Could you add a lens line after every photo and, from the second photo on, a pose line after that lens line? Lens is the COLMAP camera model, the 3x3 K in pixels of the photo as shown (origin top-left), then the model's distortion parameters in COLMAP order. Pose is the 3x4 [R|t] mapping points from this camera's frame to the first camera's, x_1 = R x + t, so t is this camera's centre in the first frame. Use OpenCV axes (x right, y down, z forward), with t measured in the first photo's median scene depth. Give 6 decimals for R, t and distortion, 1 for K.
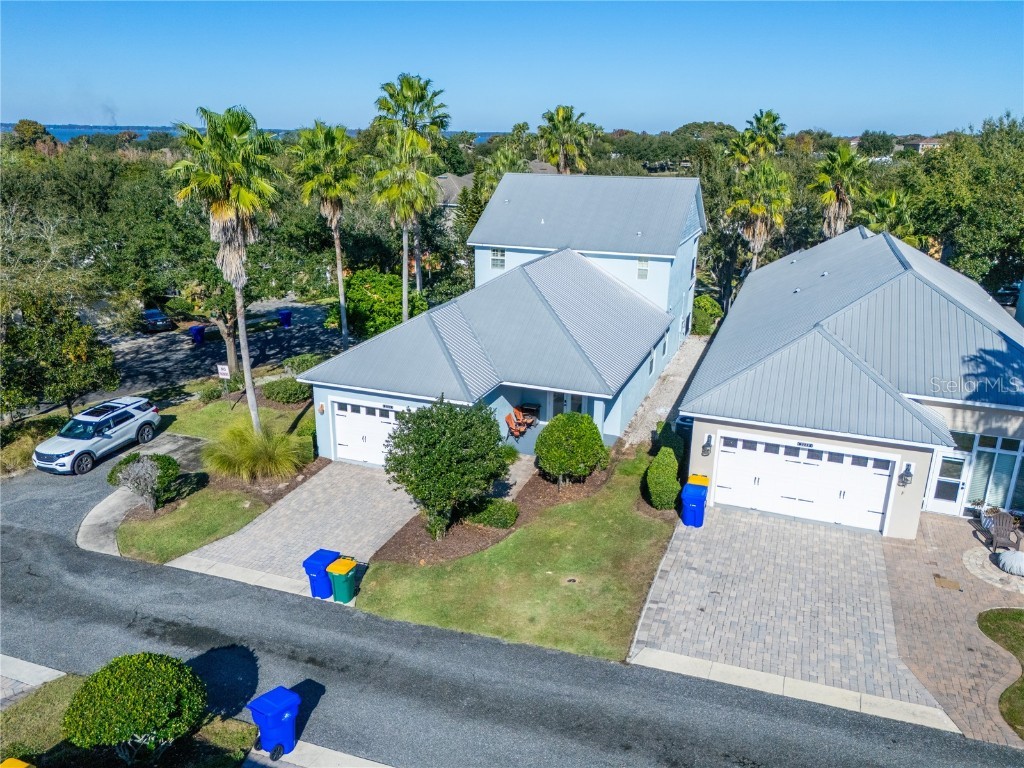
lens RADIAL K [[745.0, 0, 512.0], [0, 745.0, 384.0], [0, 0, 1]] dist [0.081226, -0.068442]
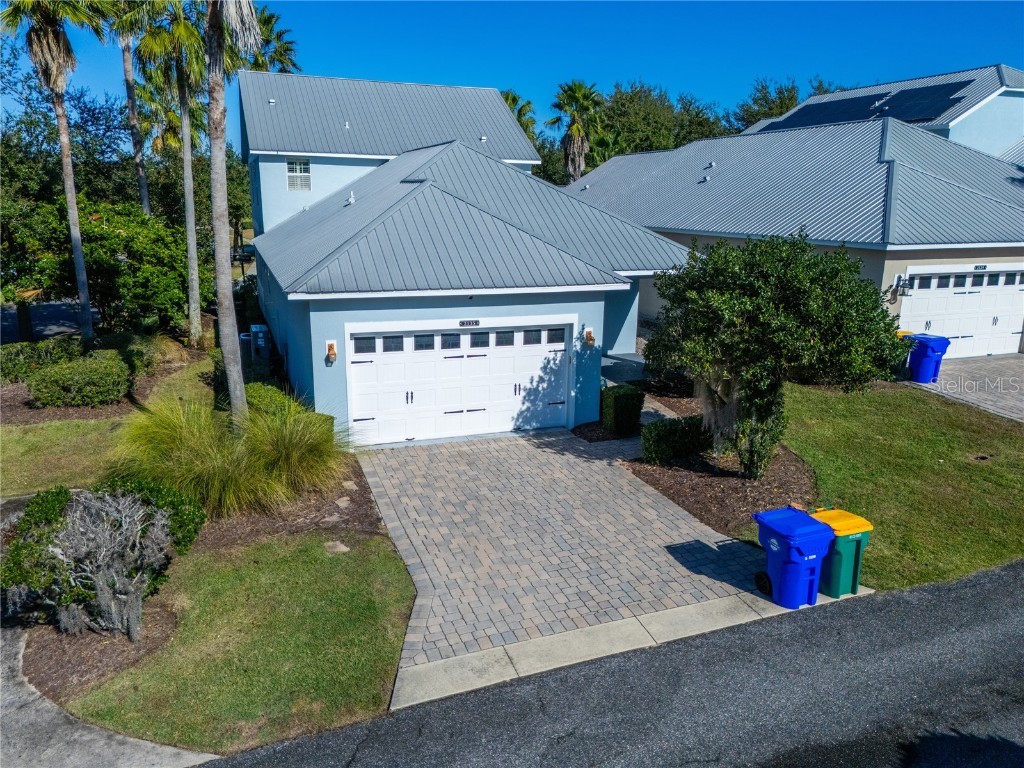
lens RADIAL K [[745.0, 0, 512.0], [0, 745.0, 384.0], [0, 0, 1]] dist [0.081226, -0.068442]
pose [[0.748031, -0.161306, 0.643762, -0.547810], [0.202673, 0.979197, 0.009856, 0.081969], [-0.631959, 0.123100, 0.765163, 0.584412]]
